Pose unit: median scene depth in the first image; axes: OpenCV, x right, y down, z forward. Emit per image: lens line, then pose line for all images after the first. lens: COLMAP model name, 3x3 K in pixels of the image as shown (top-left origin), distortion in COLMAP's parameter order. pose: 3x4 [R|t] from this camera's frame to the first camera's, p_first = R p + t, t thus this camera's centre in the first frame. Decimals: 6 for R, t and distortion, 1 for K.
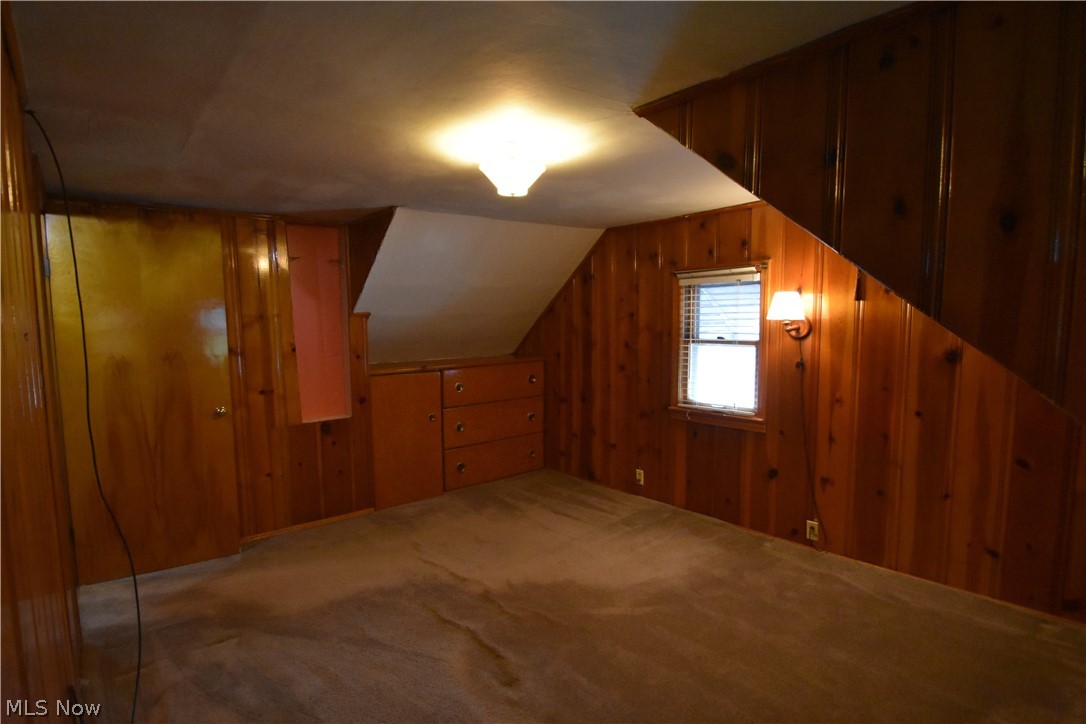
lens RADIAL K [[577.2, 0, 545.5], [0, 577.2, 366.2], [0, 0, 1]] dist [-0.016936, -0.001440]
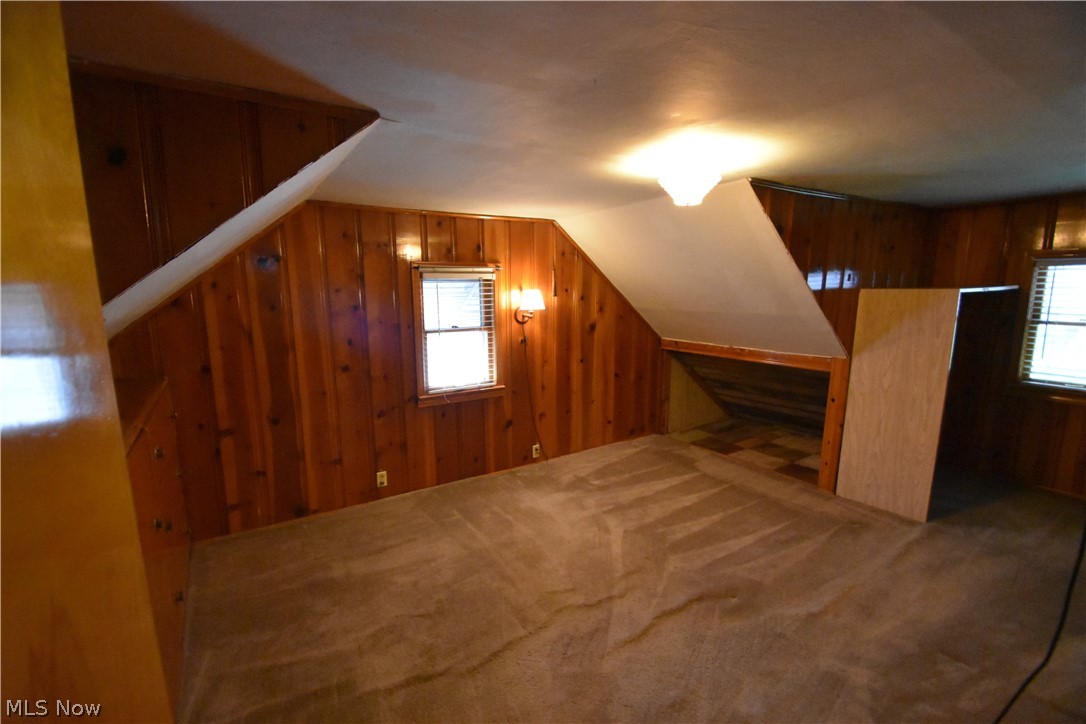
lens RADIAL K [[478.0, 0, 546.5], [0, 478.0, 367.9], [0, 0, 1]] dist [-0.008428, -0.006341]
pose [[0.106112, -0.148858, 0.983149, -0.660250], [0.085825, 0.986412, 0.140089, -0.090215], [-0.990643, 0.069513, 0.117446, 0.746423]]
